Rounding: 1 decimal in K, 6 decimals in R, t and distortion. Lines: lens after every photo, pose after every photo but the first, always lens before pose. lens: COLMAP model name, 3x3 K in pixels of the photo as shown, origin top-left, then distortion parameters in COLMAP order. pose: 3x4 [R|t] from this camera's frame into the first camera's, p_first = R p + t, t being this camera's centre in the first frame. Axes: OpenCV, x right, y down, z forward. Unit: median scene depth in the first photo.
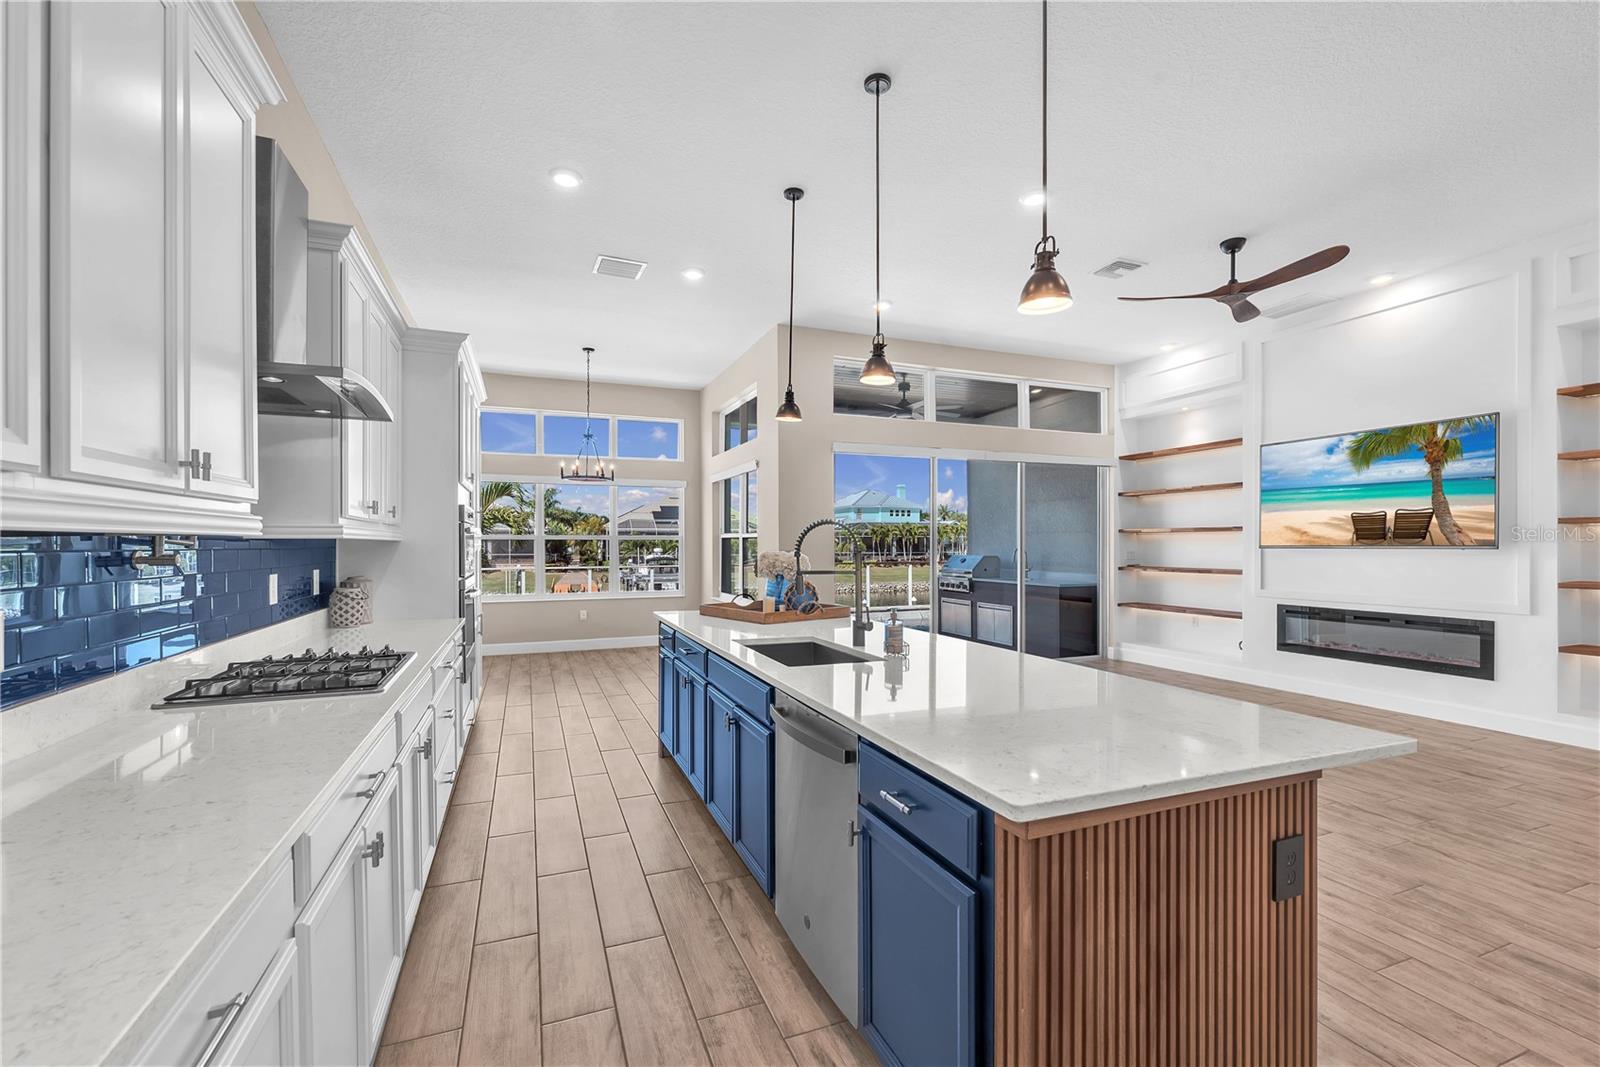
lens RADIAL K [[677.6, 0, 777.4], [0, 677.6, 546.2], [0, 0, 1]] dist [-0.006446, 0.000220]
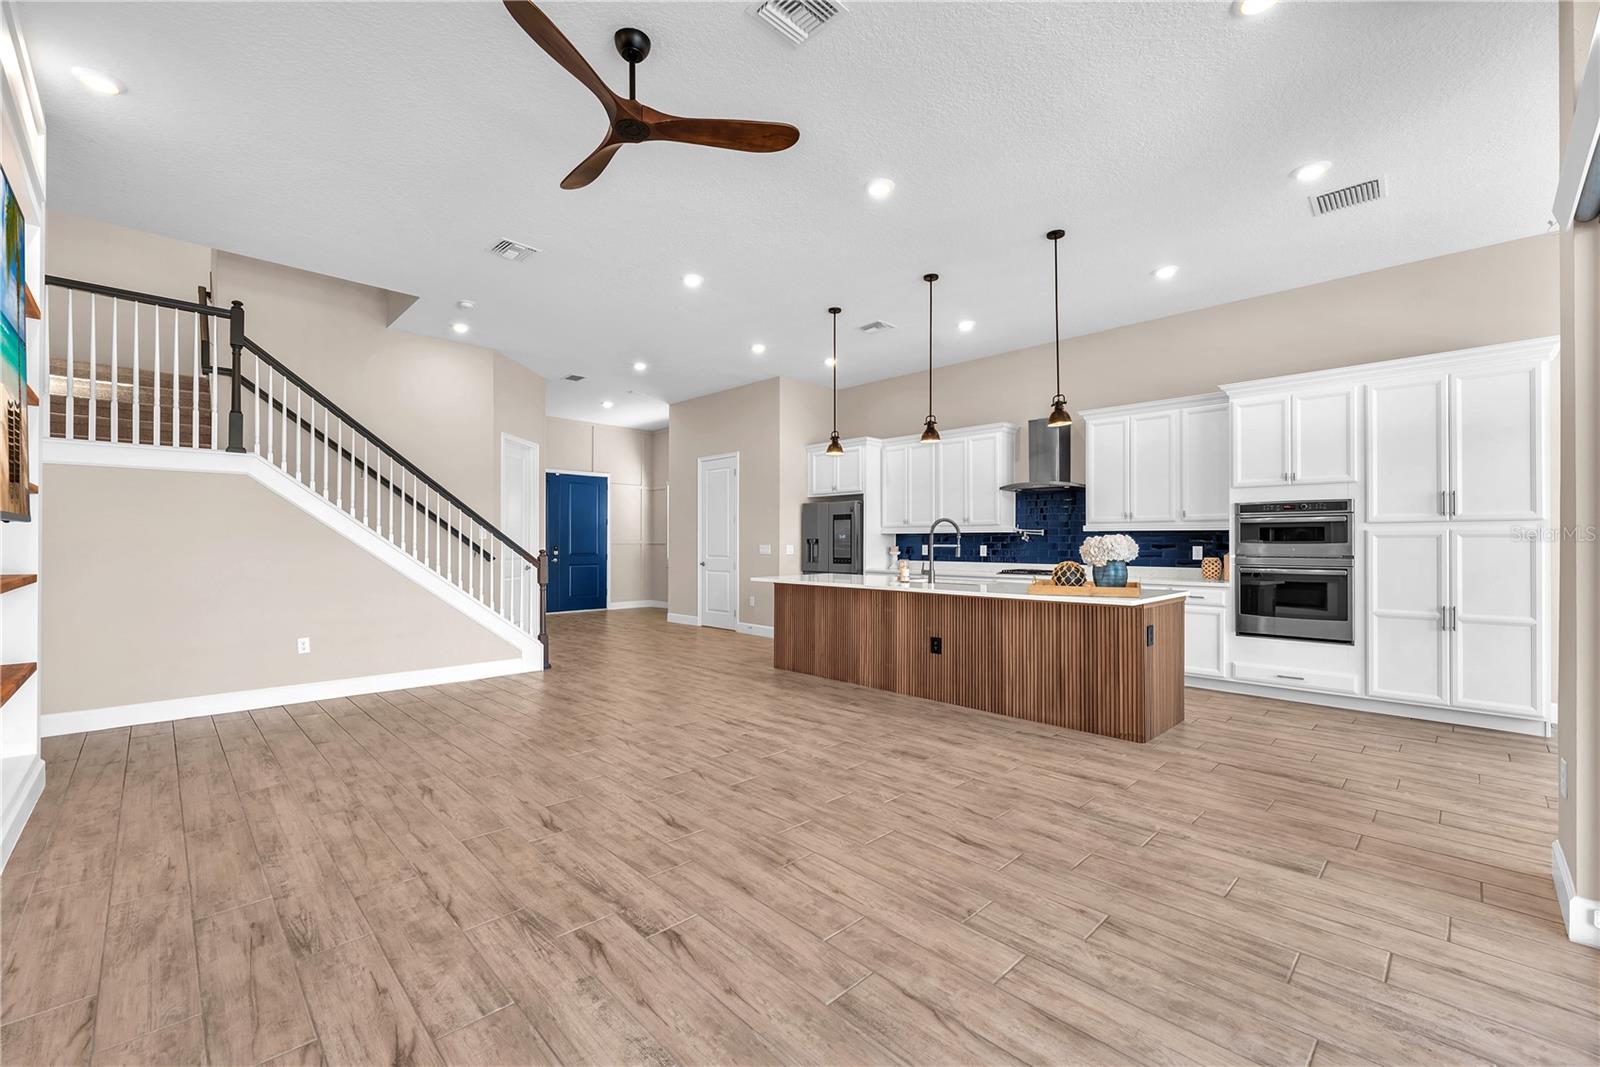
lens RADIAL K [[659.1, 0, 775.6], [0, 659.1, 526.2], [0, 0, 1]] dist [-0.000691, 0.001155]
pose [[-0.923993, -0.011489, -0.382236, 0.598234], [-0.003173, 0.999745, -0.022380, 0.012589], [0.382396, -0.019466, -0.923794, 1.231593]]
